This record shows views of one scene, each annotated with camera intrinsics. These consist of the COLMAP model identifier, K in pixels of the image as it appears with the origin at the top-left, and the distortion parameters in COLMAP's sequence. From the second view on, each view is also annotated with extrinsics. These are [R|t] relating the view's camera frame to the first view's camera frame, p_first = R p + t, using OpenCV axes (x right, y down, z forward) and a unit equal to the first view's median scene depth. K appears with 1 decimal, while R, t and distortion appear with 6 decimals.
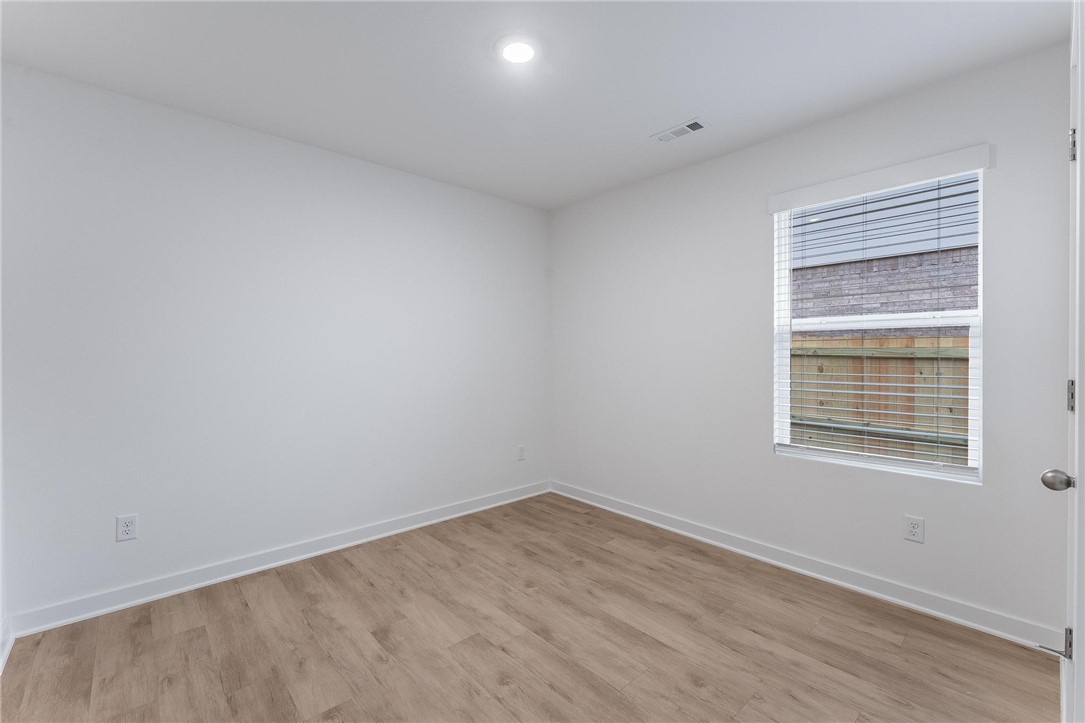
lens RADIAL K [[467.9, 0, 542.5], [0, 467.9, 361.5], [0, 0, 1]] dist [0.001285, 0.000110]
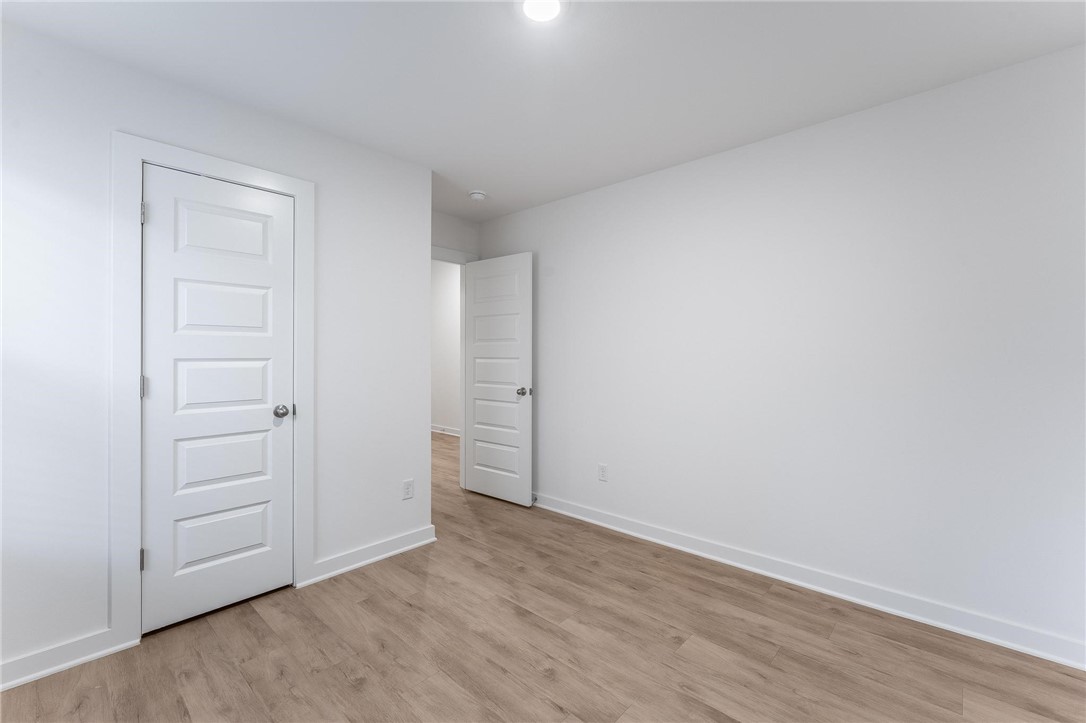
lens RADIAL K [[468.3, 0, 543.0], [0, 468.3, 361.5], [0, 0, 1]] dist [0.001285, 0.000110]
pose [[-0.995423, 0.002170, -0.095547, 0.031409], [-0.000938, 0.999472, 0.032470, -0.041571], [0.095567, 0.032411, -0.994895, 2.013015]]
